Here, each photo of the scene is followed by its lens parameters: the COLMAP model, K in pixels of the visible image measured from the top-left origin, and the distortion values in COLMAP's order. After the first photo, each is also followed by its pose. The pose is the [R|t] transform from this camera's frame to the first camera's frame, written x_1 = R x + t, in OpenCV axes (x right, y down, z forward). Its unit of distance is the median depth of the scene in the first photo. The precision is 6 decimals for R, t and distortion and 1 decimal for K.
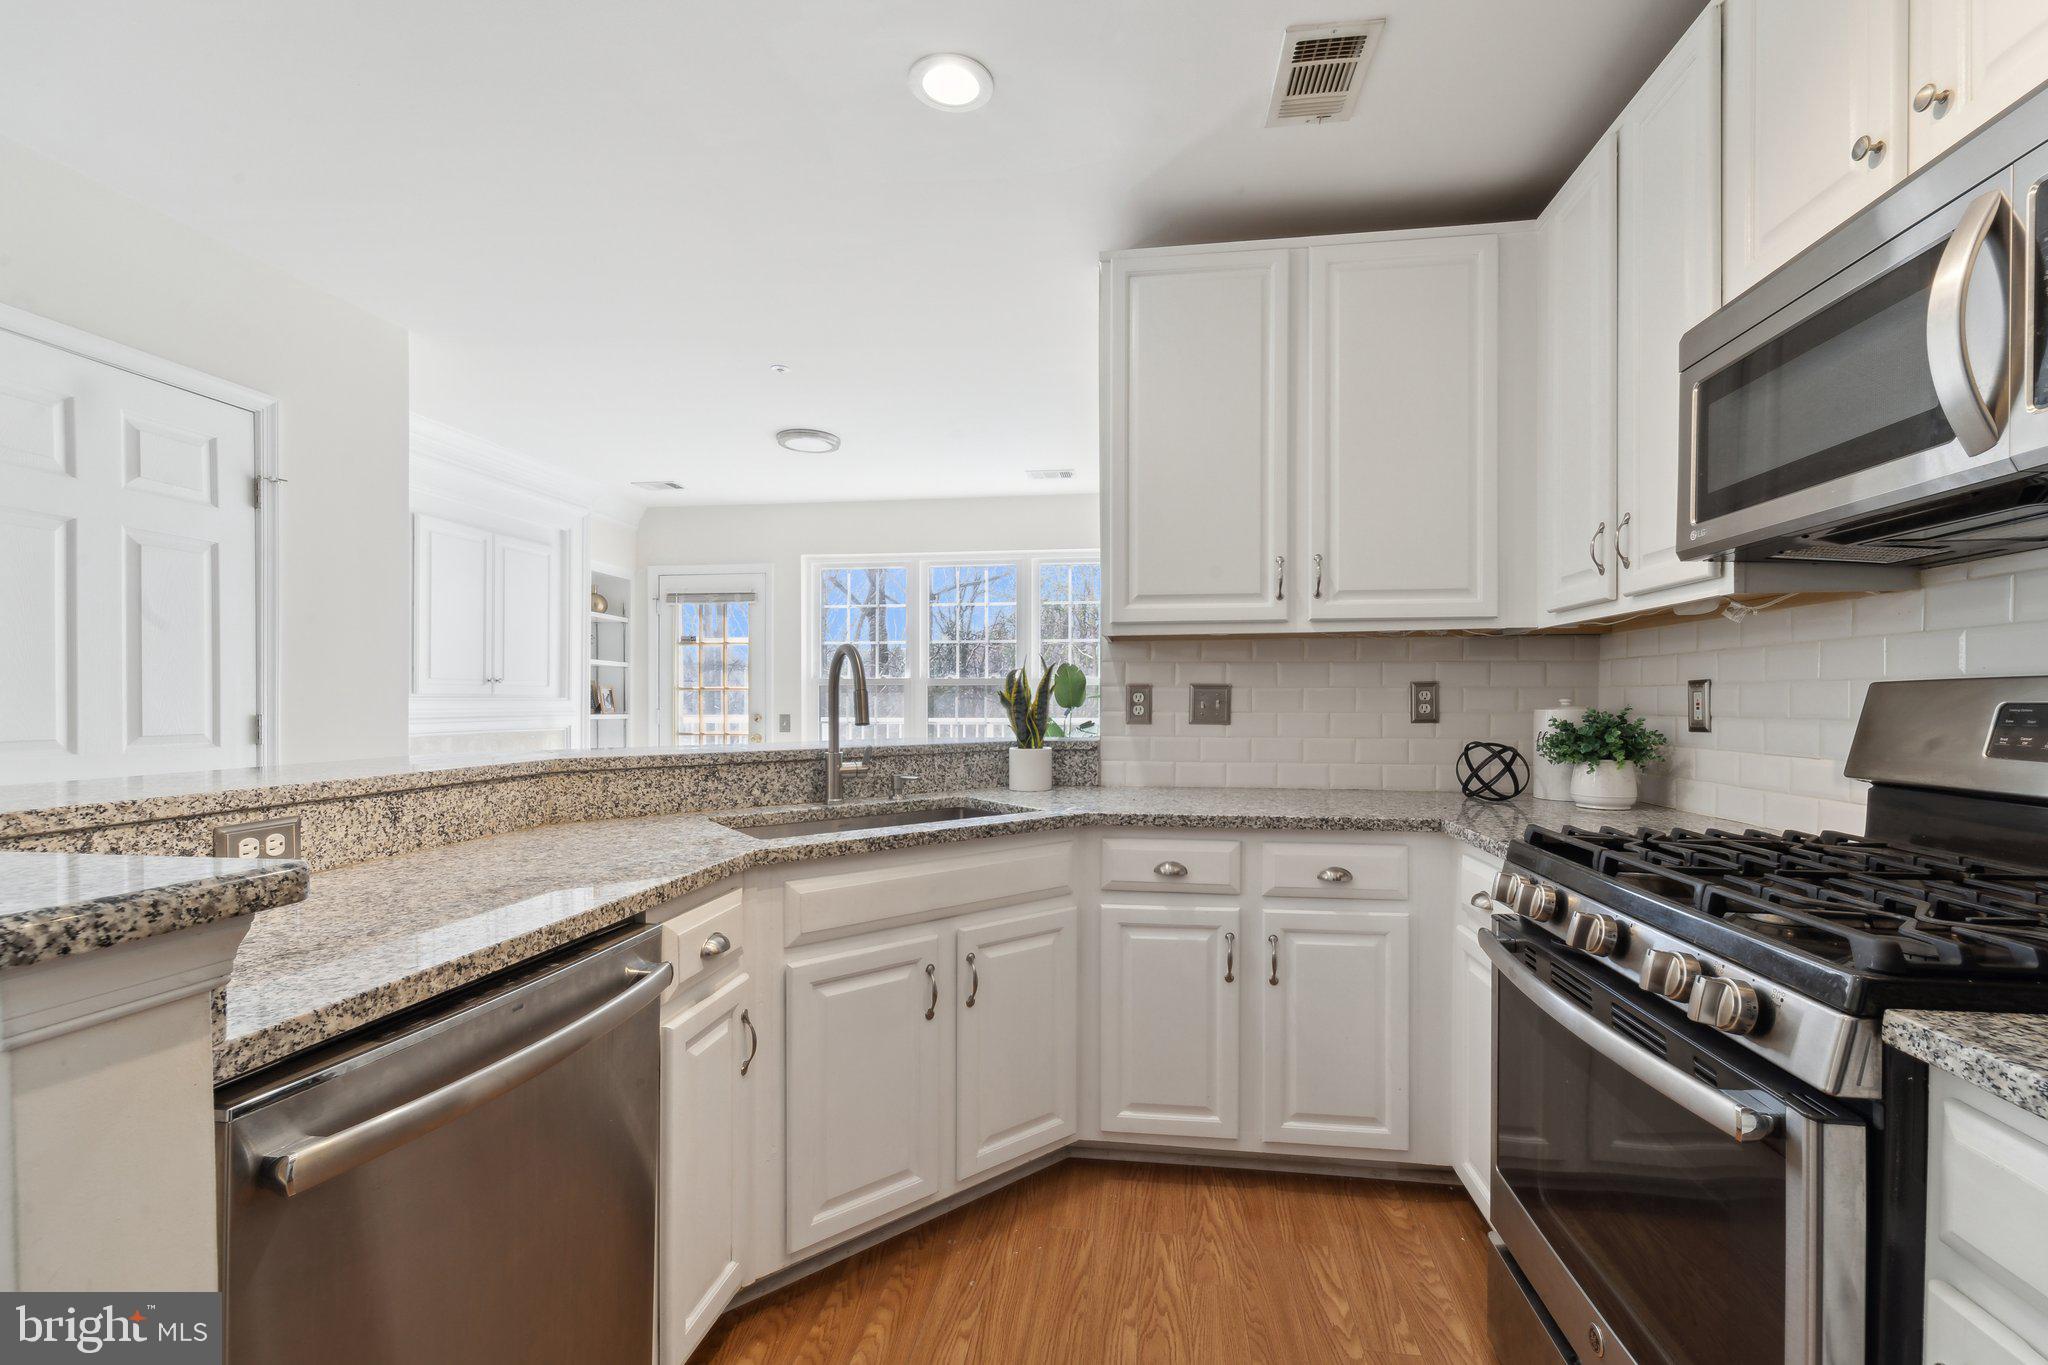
lens RADIAL K [[857.4, 0, 1041.6], [0, 857.4, 705.4], [0, 0, 1]] dist [-0.000092, -0.000855]
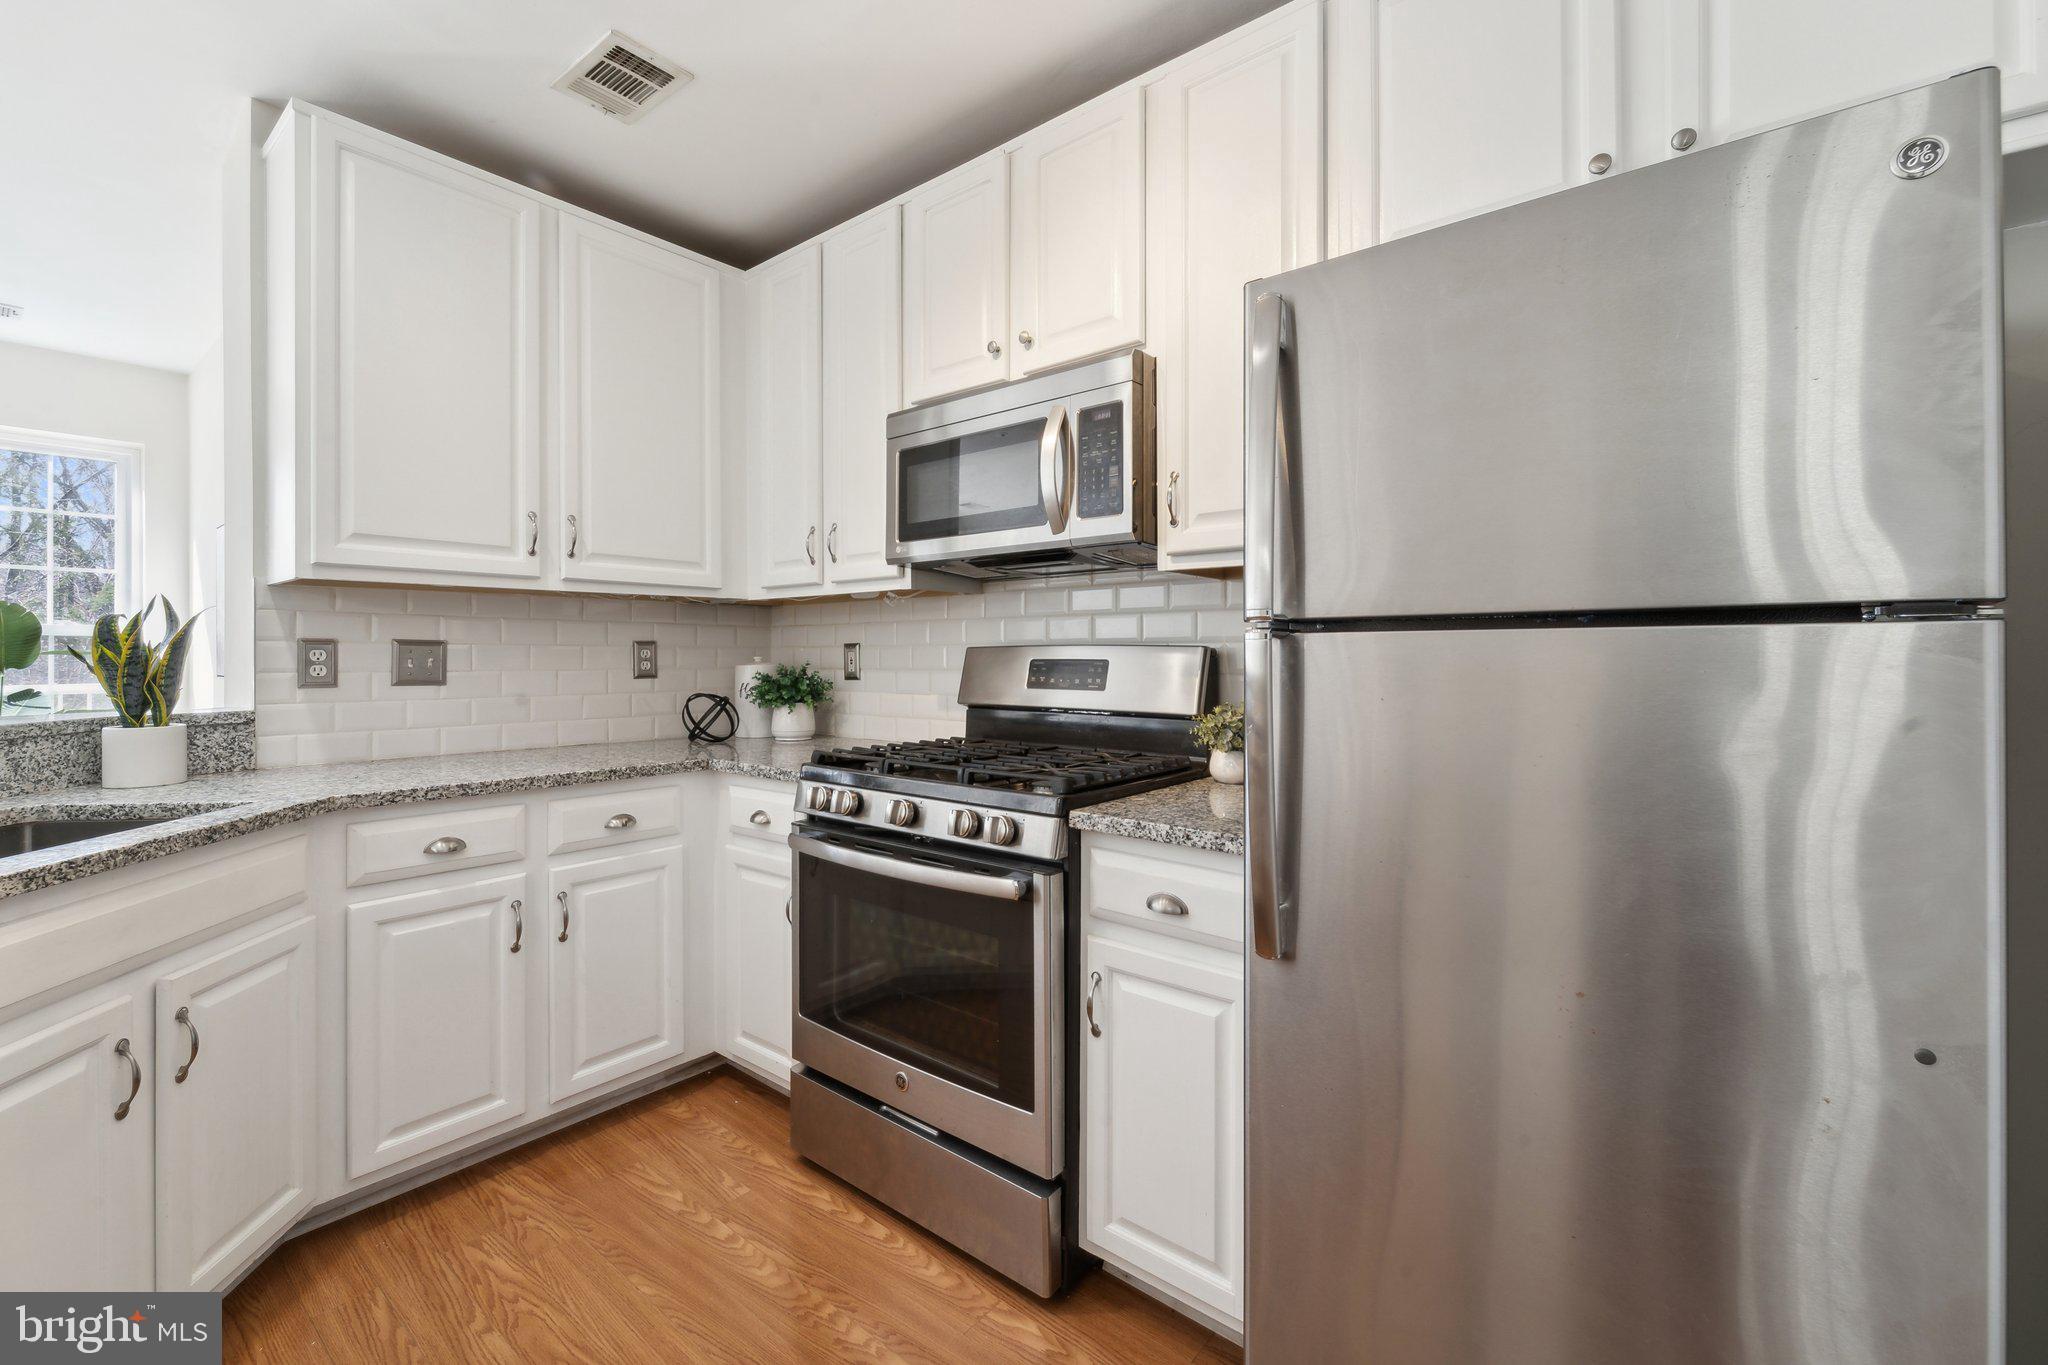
lens RADIAL K [[864.0, 0, 1022.1], [0, 864.0, 650.6], [0, 0, 1]] dist [-0.000054, -0.000919]
pose [[0.526386, 0.004994, 0.850231, -0.300453], [0.005927, 0.999937, -0.009542, -0.002257], [-0.850225, 0.010063, 0.526323, 0.005480]]
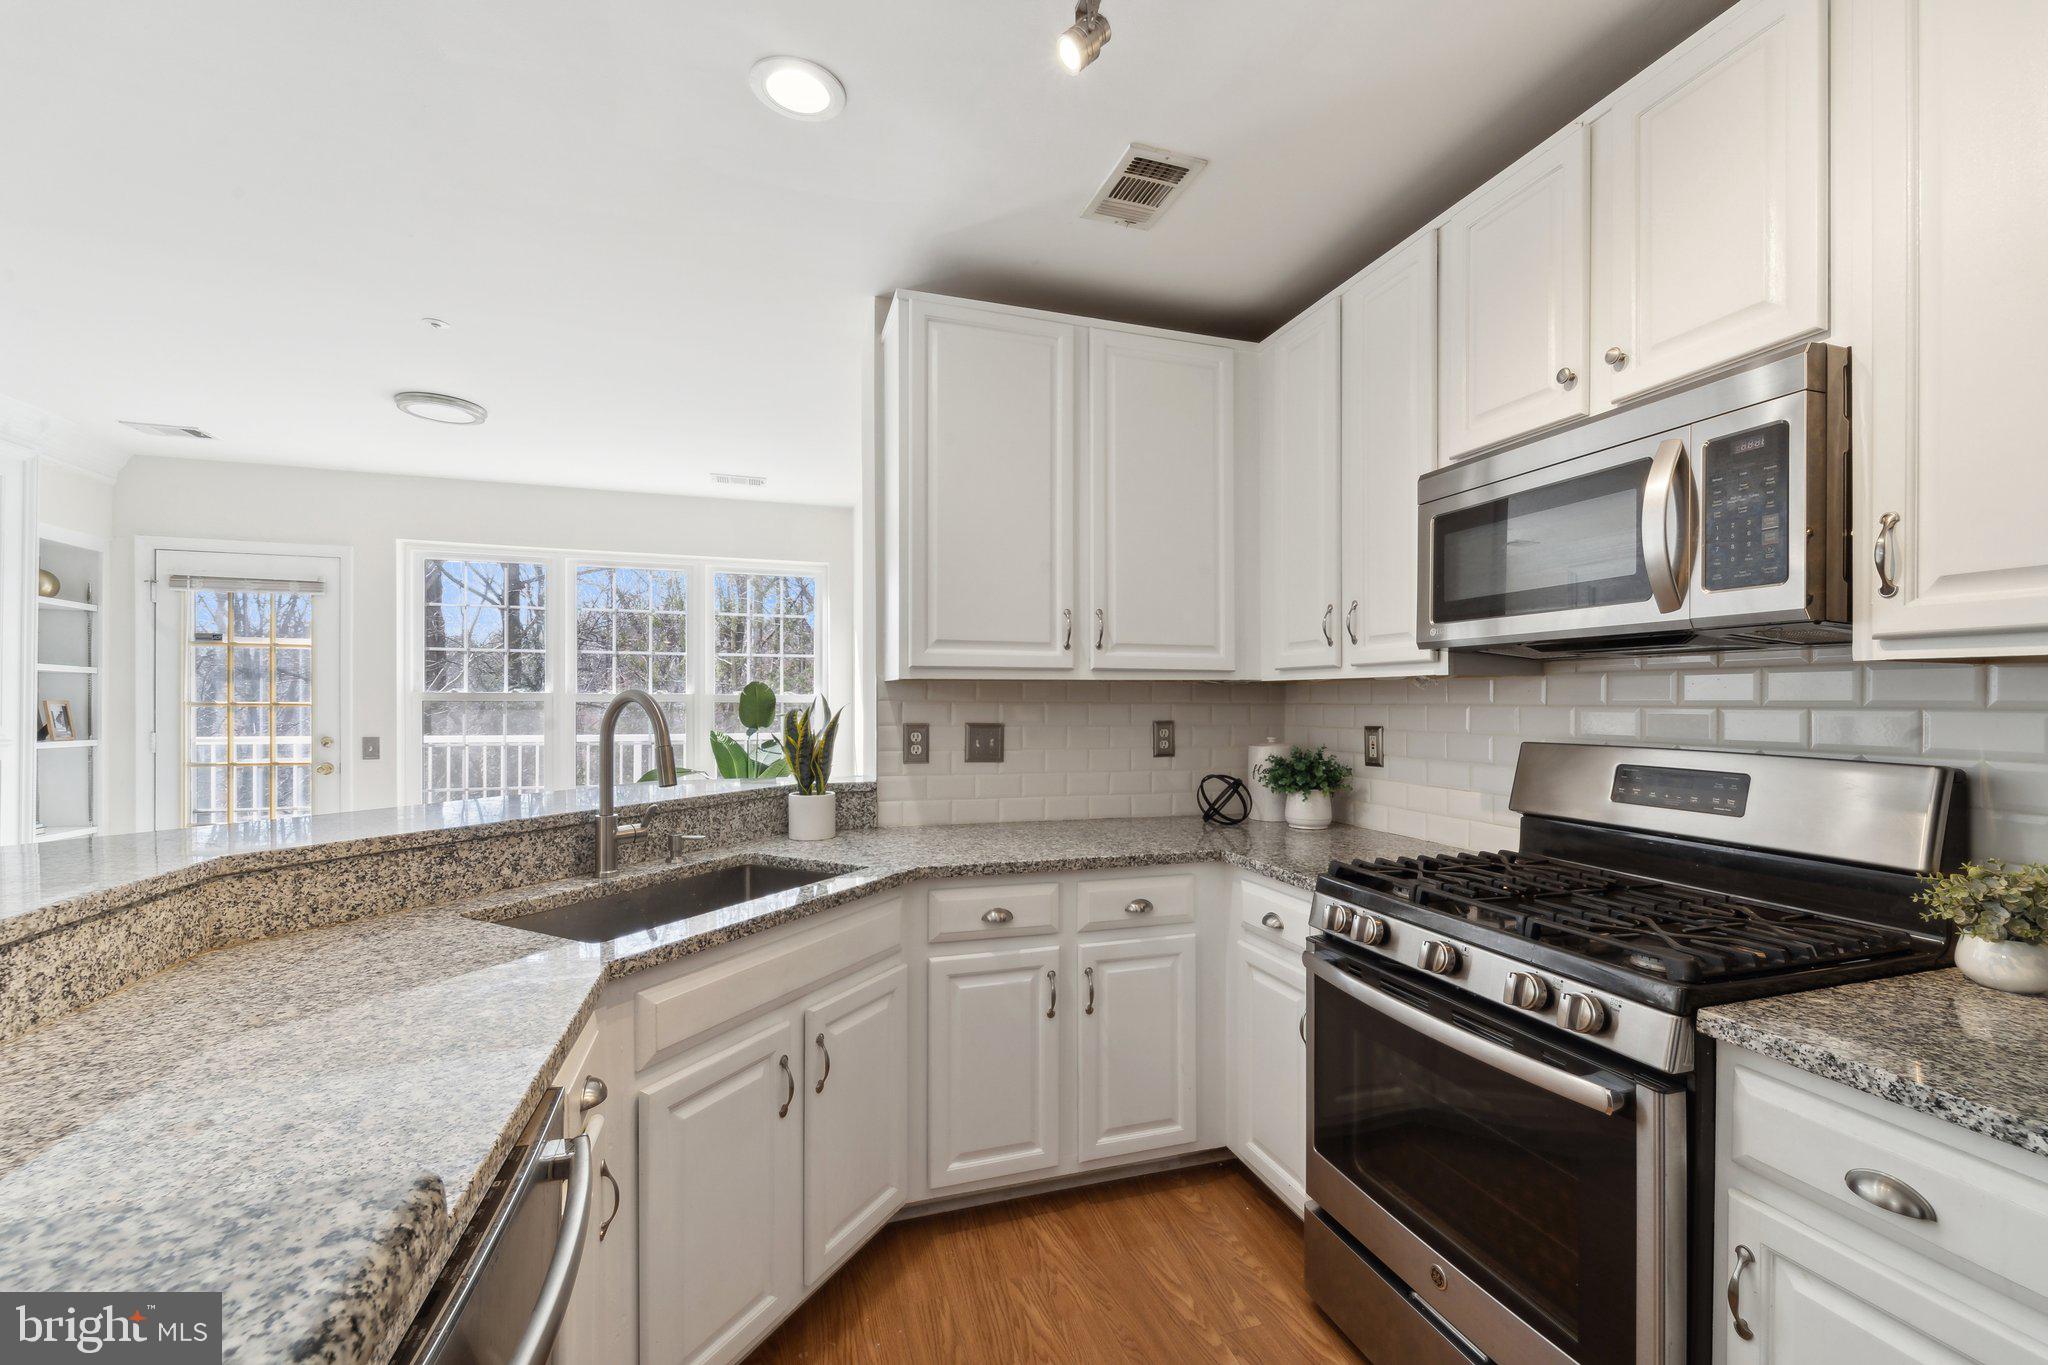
lens RADIAL K [[845.9, 0, 1037.0], [0, 845.9, 700.5], [0, 0, 1]] dist [0.001114, -0.001376]
pose [[0.901052, 0.003755, 0.433694, -0.244002], [-0.001450, 0.999983, -0.005647, -0.060014], [-0.433708, 0.004460, 0.901043, 0.067954]]
